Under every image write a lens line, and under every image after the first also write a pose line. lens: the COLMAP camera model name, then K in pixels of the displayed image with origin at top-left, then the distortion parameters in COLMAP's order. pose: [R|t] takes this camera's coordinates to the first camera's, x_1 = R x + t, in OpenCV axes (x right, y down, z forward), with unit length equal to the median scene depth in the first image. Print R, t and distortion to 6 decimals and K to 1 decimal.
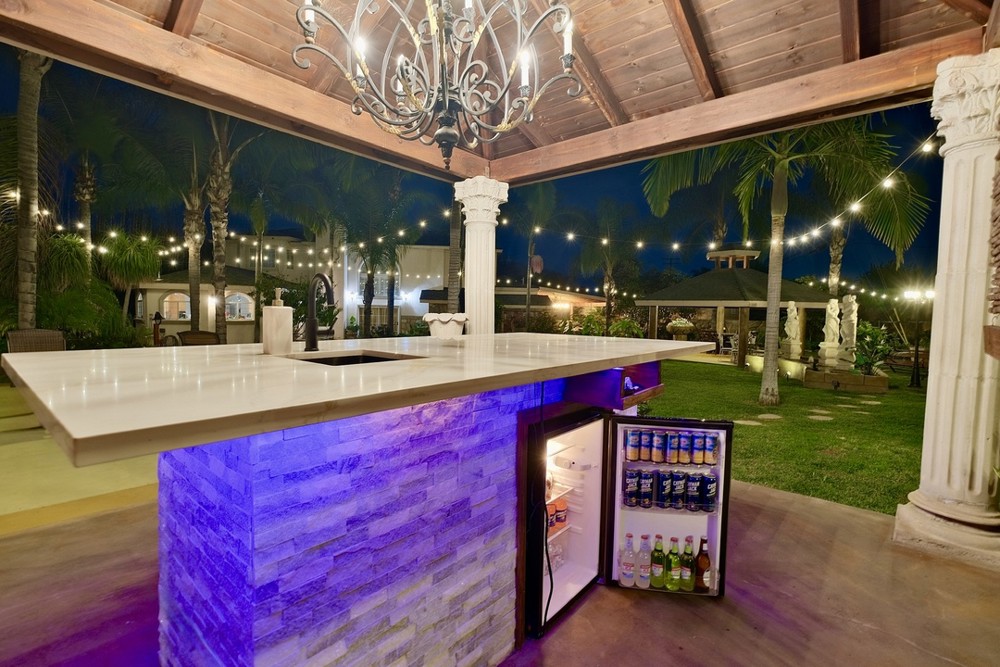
lens RADIAL K [[459.3, 0, 497.1], [0, 459.3, 328.3], [0, 0, 1]] dist [-0.002622, -0.000574]
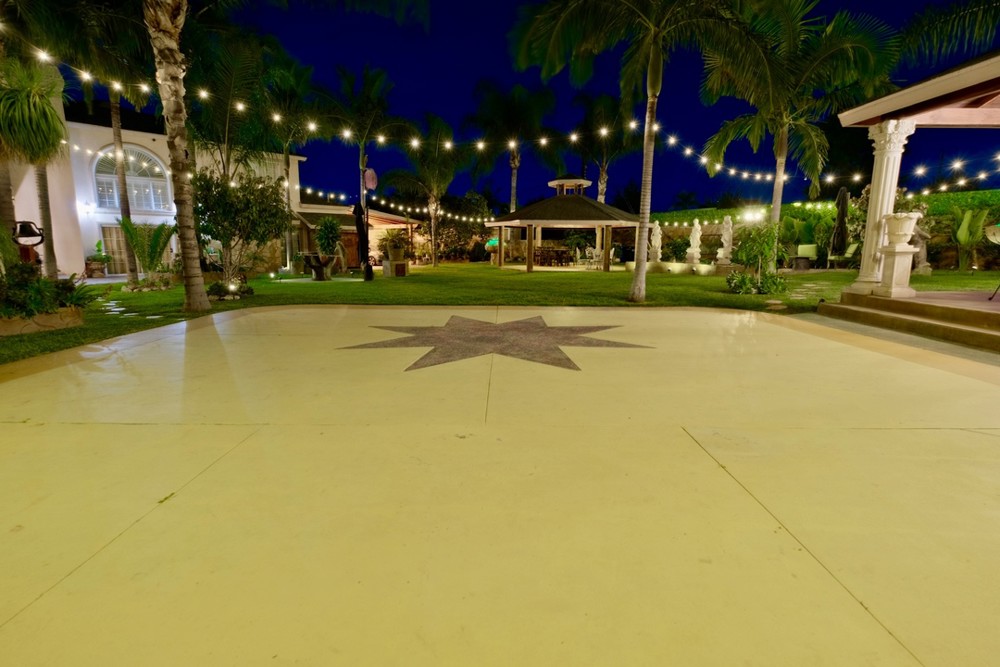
lens RADIAL K [[459.3, 0, 497.1], [0, 459.3, 328.3], [0, 0, 1]] dist [-0.002622, -0.000574]
pose [[0.754514, -0.133597, 0.642543, -0.351258], [0.027758, 0.984681, 0.172140, 0.001256], [-0.655697, -0.112046, 0.746664, 0.128531]]
